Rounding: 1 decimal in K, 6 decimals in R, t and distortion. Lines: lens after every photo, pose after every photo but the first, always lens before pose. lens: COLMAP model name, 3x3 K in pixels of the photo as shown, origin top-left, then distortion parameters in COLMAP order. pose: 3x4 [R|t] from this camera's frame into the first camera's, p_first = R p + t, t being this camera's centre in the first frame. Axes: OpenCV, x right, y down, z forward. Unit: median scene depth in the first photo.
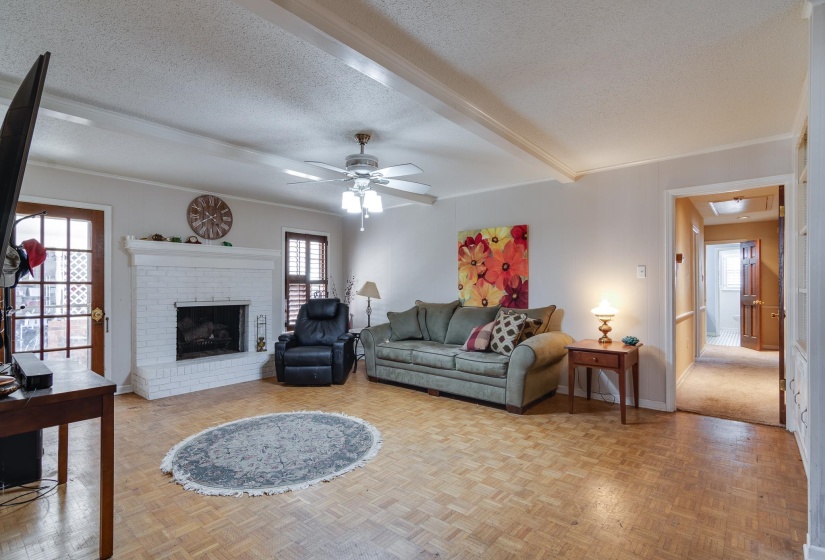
lens RADIAL K [[409.7, 0, 407.7], [0, 409.7, 280.9], [0, 0, 1]] dist [-0.005724, 0.003437]
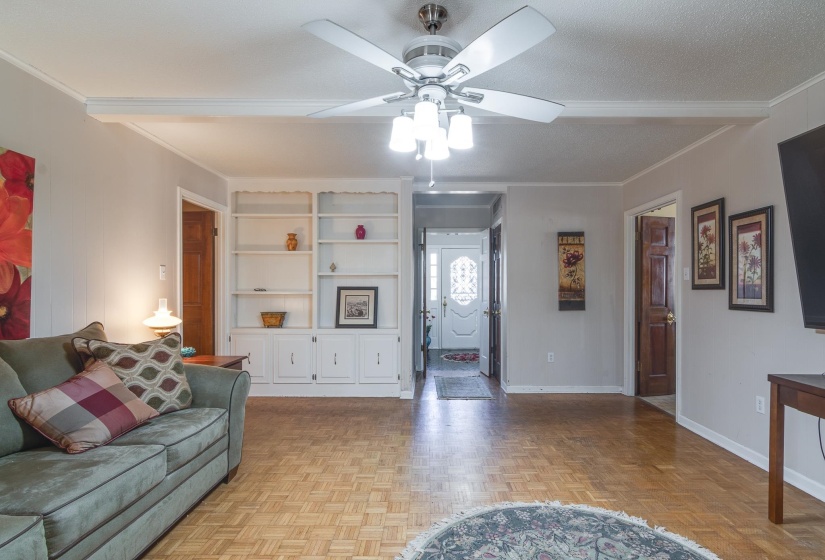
lens RADIAL K [[409.7, 0, 428.2], [0, 409.7, 291.6], [0, 0, 1]] dist [-0.005724, 0.003437]
pose [[-0.664331, -0.002837, 0.747433, -0.398573], [-0.009481, 0.999944, -0.004632, 0.015030], [-0.747378, -0.010163, -0.664321, 1.059047]]
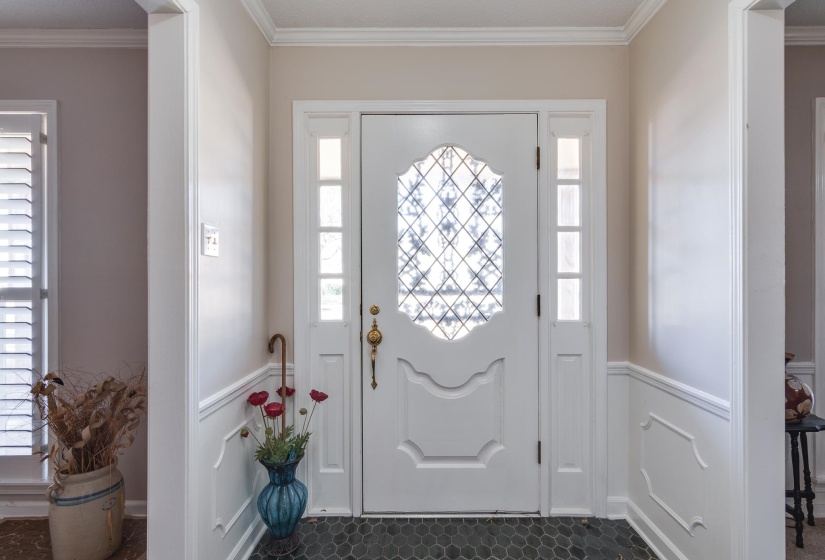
lens RADIAL K [[409.7, 0, 408.9], [0, 409.7, 281.0], [0, 0, 1]] dist [-0.005724, 0.003437]
pose [[-0.640773, 0.000235, 0.767730, 0.566600], [-0.002741, 0.999993, -0.002594, -0.000580], [-0.767725, -0.003767, -0.640768, 0.026567]]
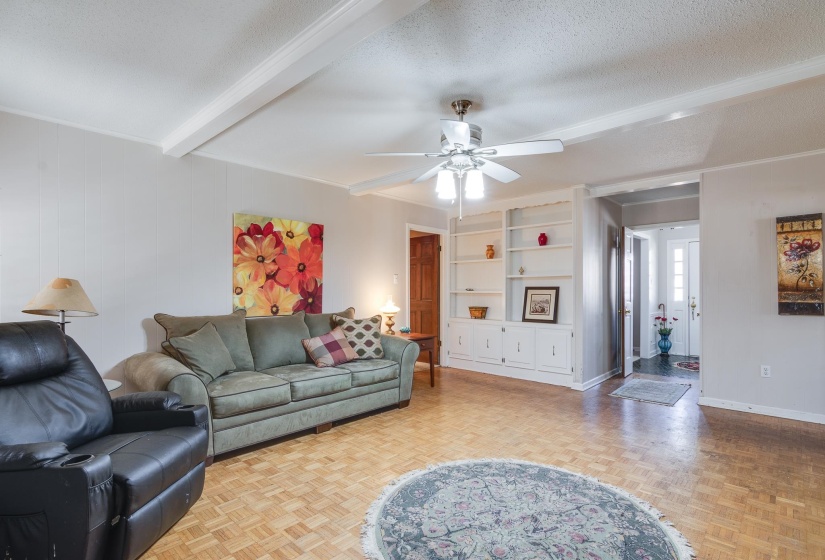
lens RADIAL K [[409.7, 0, 412.3], [0, 409.7, 286.9], [0, 0, 1]] dist [-0.005724, 0.003437]
pose [[0.028758, 0.008017, 0.999554, -0.715516], [-0.010940, 0.999910, -0.007706, 0.012894], [-0.999527, -0.010714, 0.028843, 0.832902]]
